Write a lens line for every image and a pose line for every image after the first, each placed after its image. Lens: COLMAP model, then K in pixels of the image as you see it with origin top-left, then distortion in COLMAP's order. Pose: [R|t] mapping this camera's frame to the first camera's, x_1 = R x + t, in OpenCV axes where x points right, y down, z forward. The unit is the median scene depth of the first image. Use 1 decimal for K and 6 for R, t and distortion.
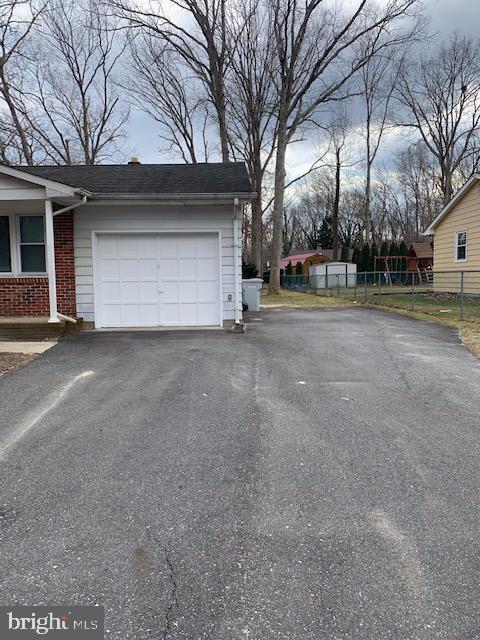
lens RADIAL K [[489.1, 0, 240.2], [0, 489.1, 315.5], [0, 0, 1]] dist [0.071056, -0.124521]
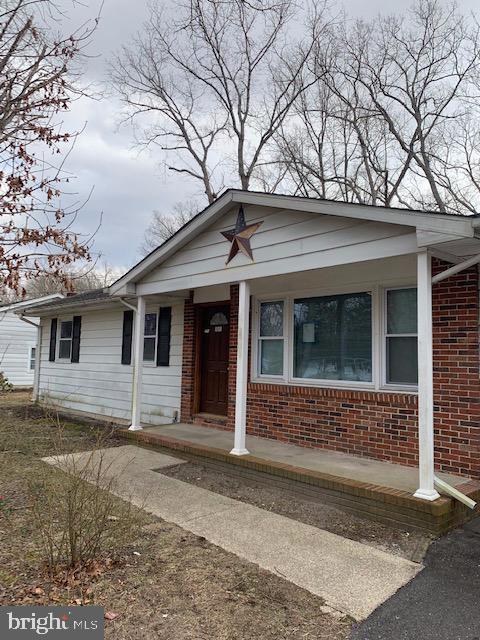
lens RADIAL K [[489.1, 0, 240.2], [0, 489.1, 315.5], [0, 0, 1]] dist [0.071056, -0.124521]
pose [[0.682558, -0.035670, -0.729960, -0.127219], [-0.084643, 0.988228, -0.127438, -0.077053], [0.725913, 0.148770, 0.671504, 0.460988]]
